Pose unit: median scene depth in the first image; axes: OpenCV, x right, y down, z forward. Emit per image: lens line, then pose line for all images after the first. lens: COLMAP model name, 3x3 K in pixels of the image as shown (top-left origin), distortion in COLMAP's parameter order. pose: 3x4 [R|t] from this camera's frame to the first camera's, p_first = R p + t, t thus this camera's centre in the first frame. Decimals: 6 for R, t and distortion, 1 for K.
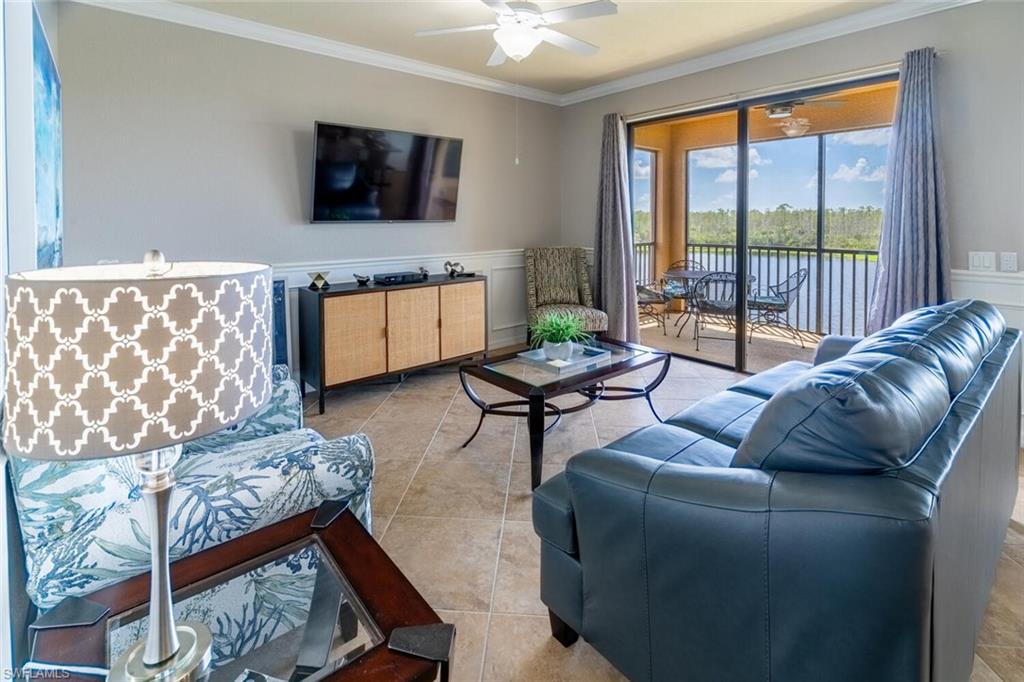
lens RADIAL K [[488.7, 0, 488.9], [0, 488.7, 227.8], [0, 0, 1]] dist [0.000246, 0.000000]
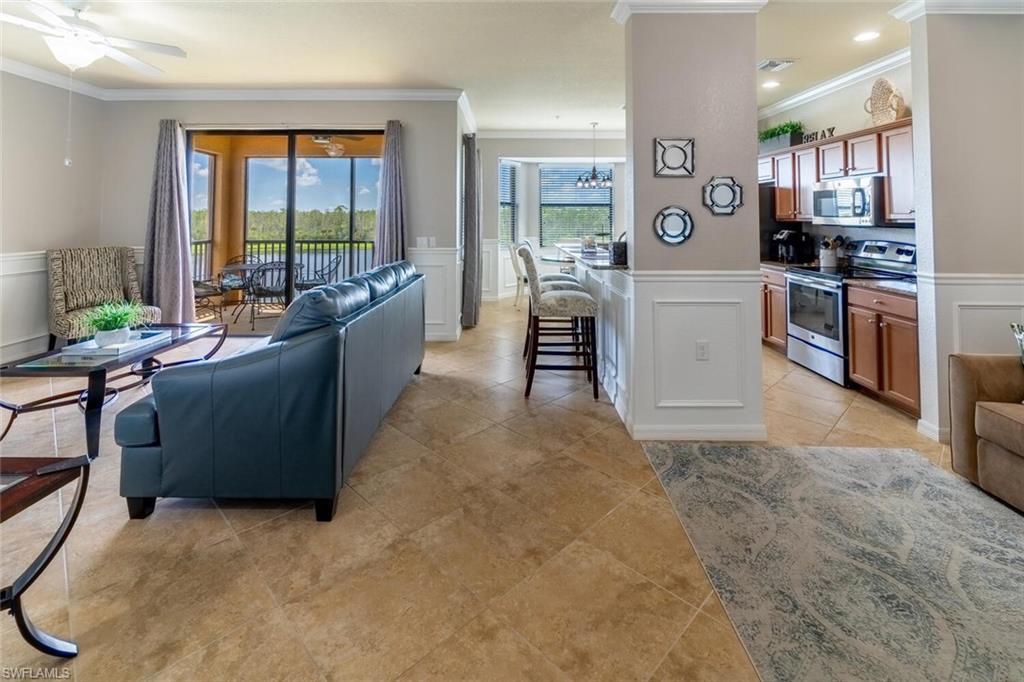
lens RADIAL K [[473.7, 0, 541.5], [0, 473.7, 203.0], [0, 0, 1]] dist [0.000590, -0.000462]
pose [[0.589848, 0.028595, 0.807007, -0.099863], [0.012174, 0.998944, -0.044295, 0.005075], [-0.807422, 0.035952, 0.588878, -0.261039]]
